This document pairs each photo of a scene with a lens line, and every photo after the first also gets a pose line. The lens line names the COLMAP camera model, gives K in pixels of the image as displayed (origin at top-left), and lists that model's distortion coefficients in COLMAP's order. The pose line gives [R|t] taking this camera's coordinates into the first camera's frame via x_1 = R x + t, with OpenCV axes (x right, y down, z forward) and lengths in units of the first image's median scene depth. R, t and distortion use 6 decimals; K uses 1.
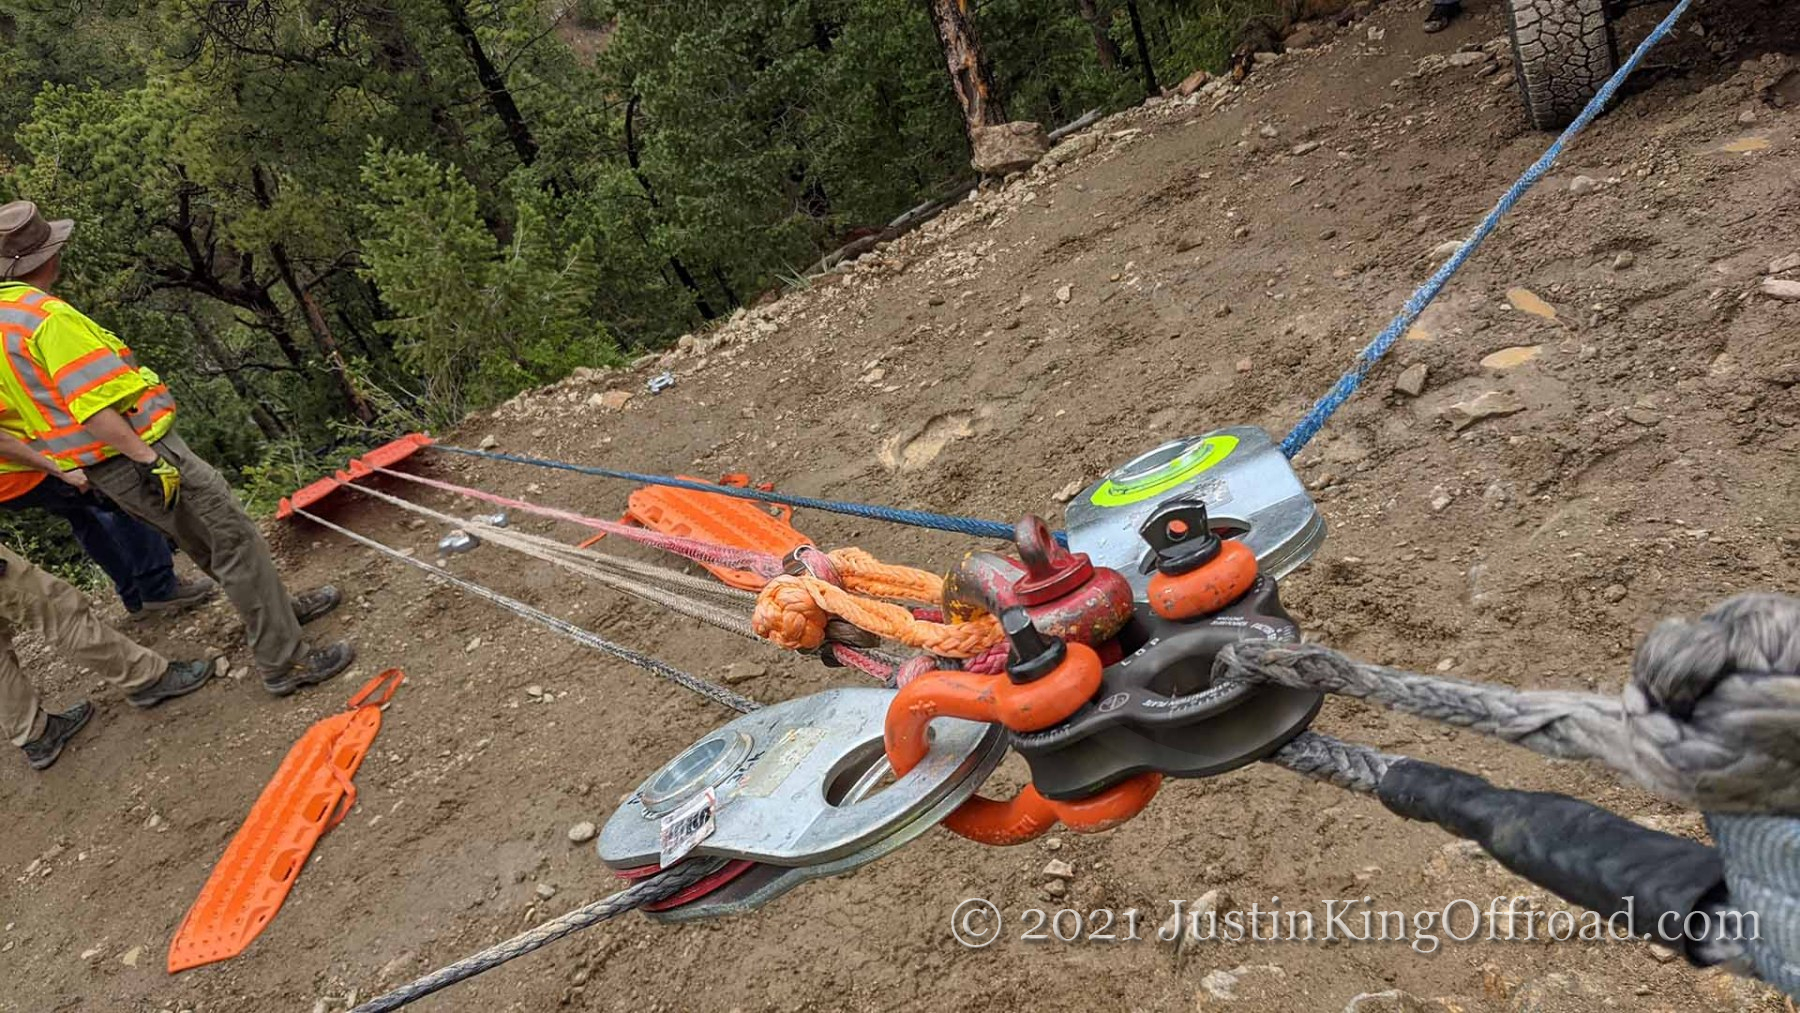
lens RADIAL K [[1472.3, 0, 900.0], [0, 1472.3, 521.4], [0, 0, 1]] dist [0.064381, -0.138292]
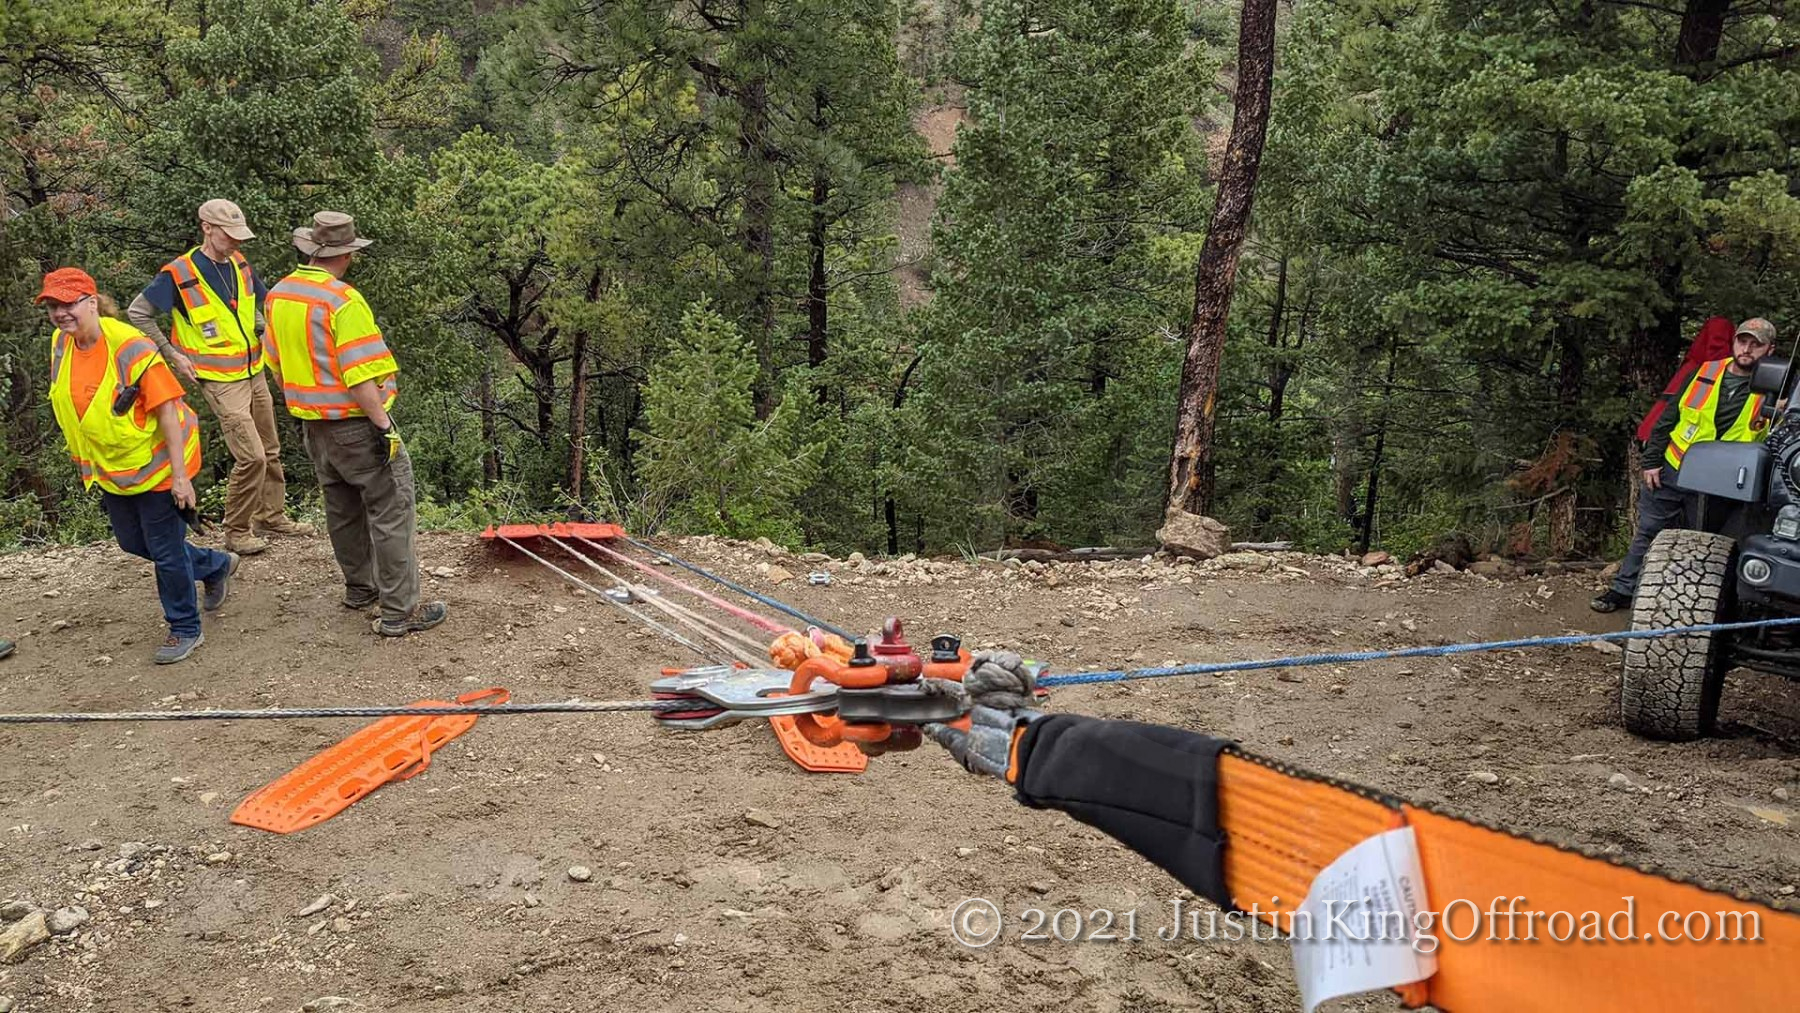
lens RADIAL K [[1464.0, 0, 900.0], [0, 1464.0, 506.5], [0, 0, 1]] dist [-0.002289, -0.006146]
pose [[0.888288, 0.435758, -0.145121, 0.028741], [-0.456250, 0.873483, -0.169889, 0.018334], [0.052730, 0.217122, 0.974719, -0.100648]]
